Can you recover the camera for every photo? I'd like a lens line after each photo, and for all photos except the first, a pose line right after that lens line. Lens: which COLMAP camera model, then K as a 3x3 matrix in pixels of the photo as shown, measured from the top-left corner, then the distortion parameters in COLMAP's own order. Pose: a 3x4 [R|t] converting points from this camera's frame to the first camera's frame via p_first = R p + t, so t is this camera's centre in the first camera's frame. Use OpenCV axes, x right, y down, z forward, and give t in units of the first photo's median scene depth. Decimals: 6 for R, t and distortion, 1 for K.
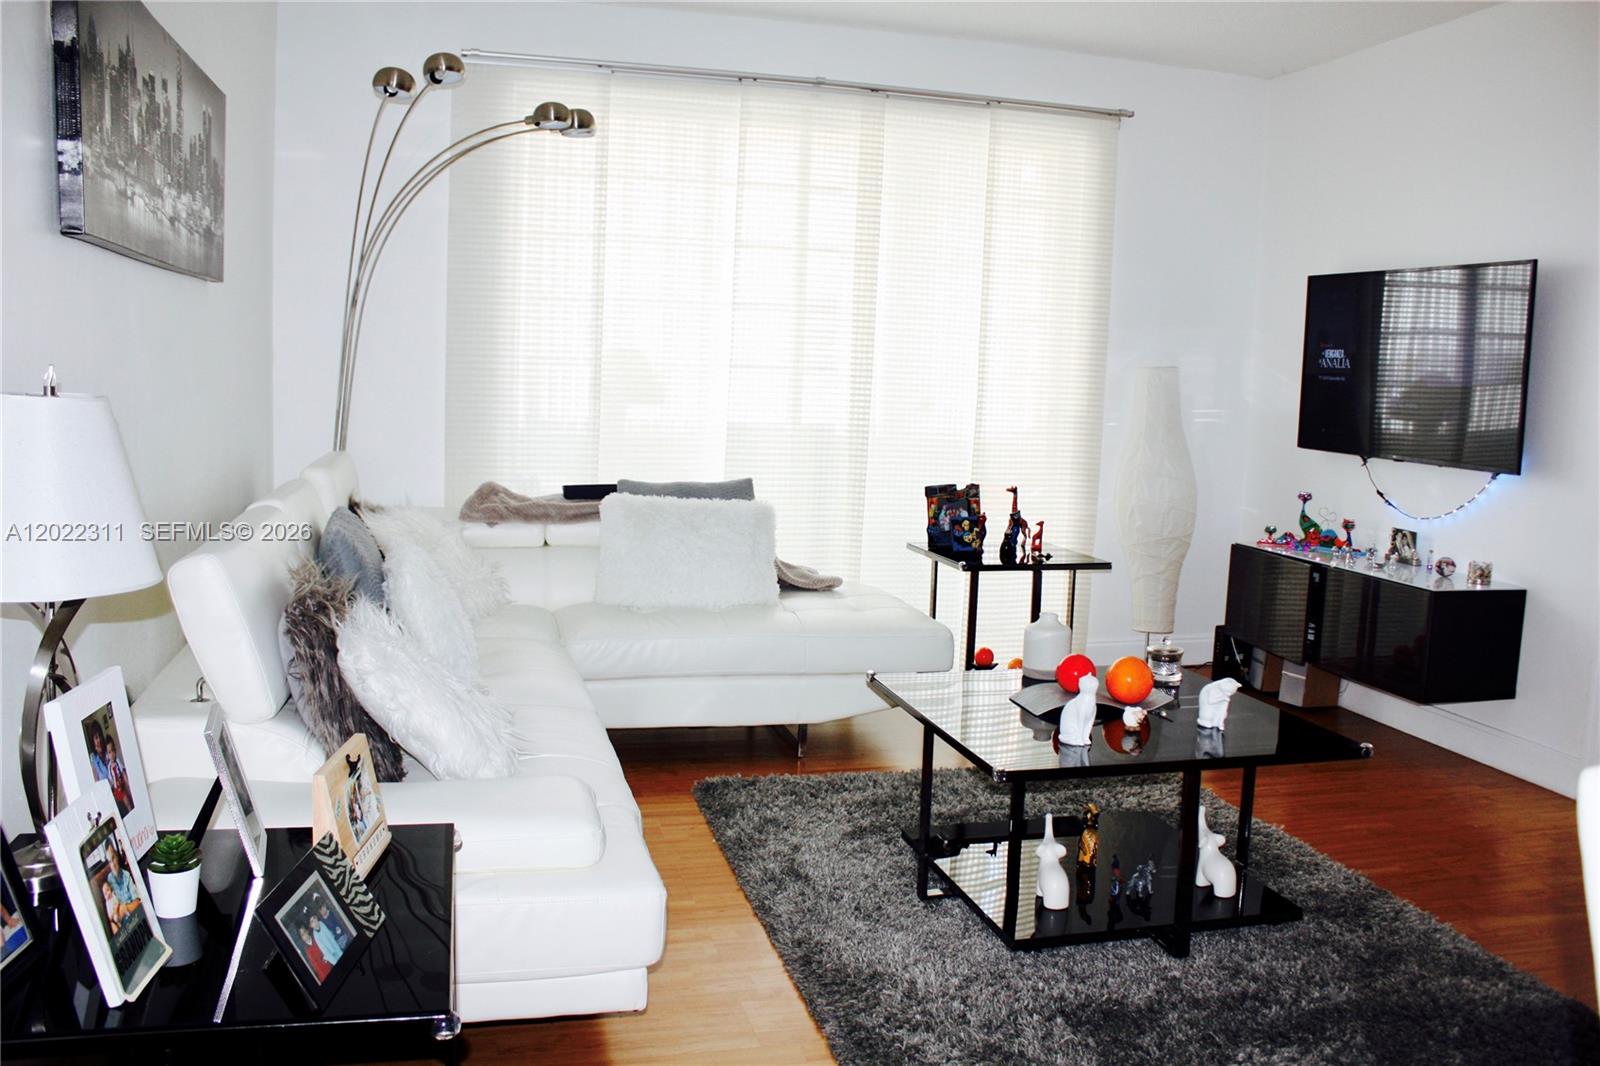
lens RADIAL K [[1331.1, 0, 797.8], [0, 1331.1, 506.4], [0, 0, 1]] dist [-0.010152, -0.000533]
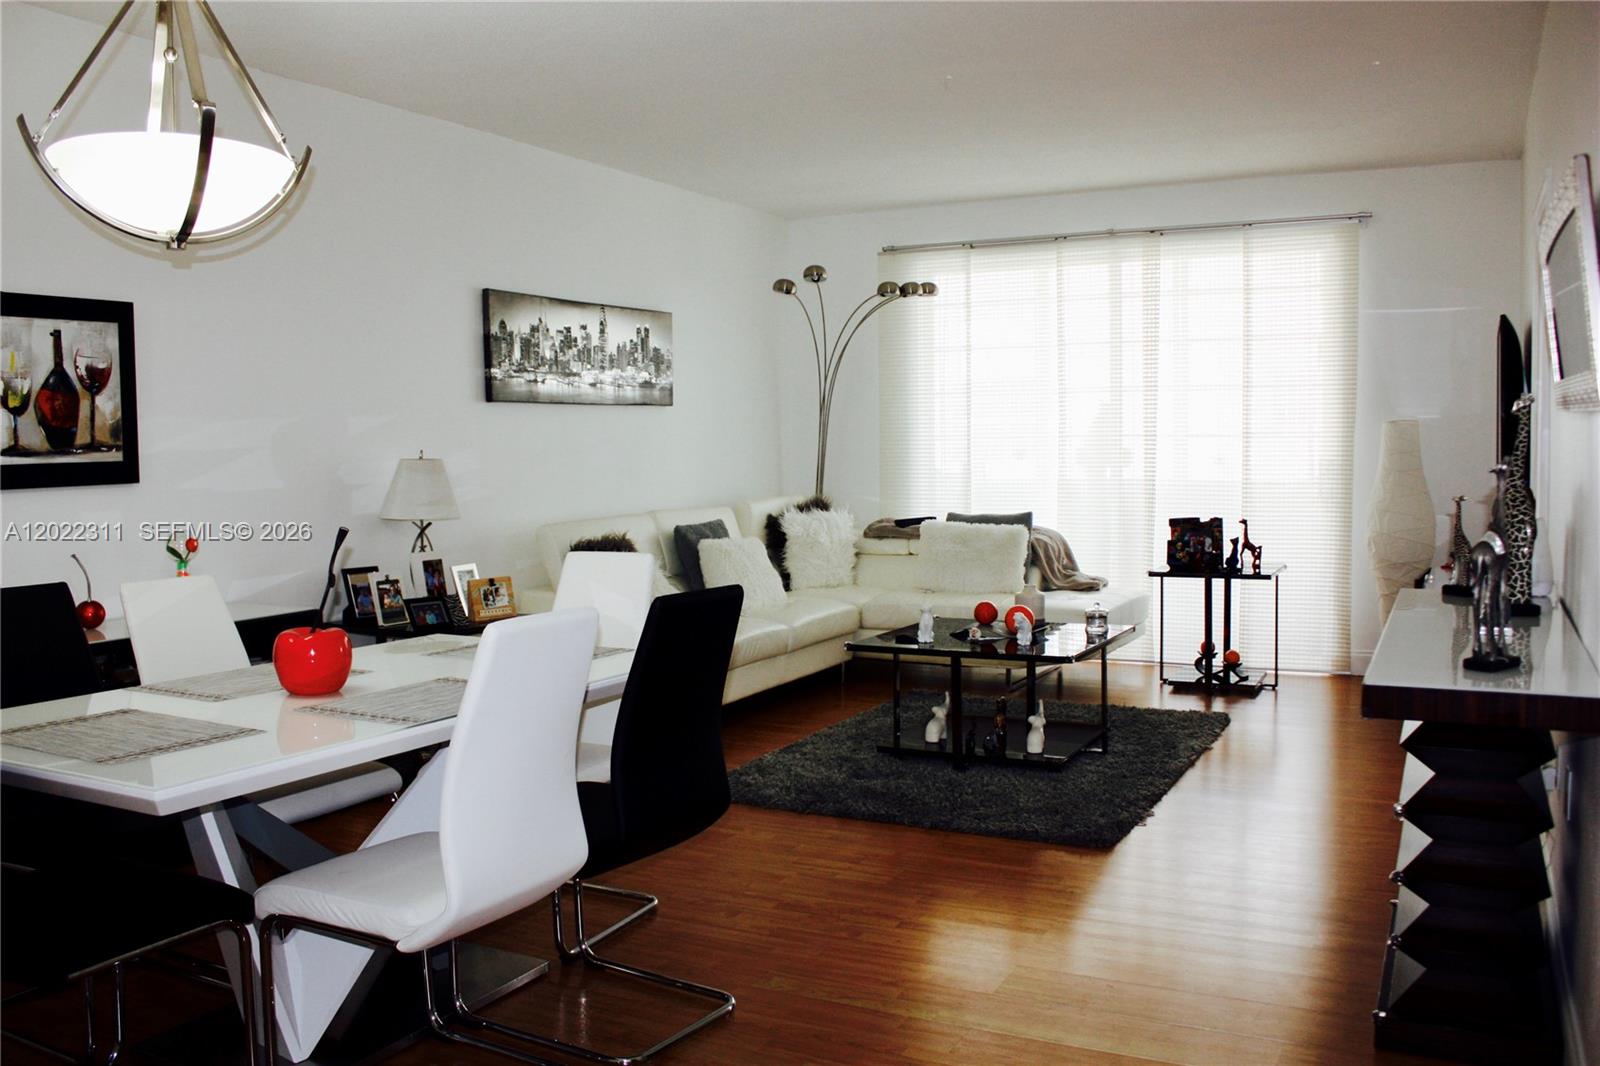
lens RADIAL K [[1331.1, 0, 797.8], [0, 1331.1, 506.4], [0, 0, 1]] dist [-0.010152, -0.000533]
pose [[0.774548, -0.010298, -0.632431, 0.651479], [-0.029515, 0.998190, -0.052401, 0.053938], [0.631826, 0.059253, 0.772842, -0.277060]]
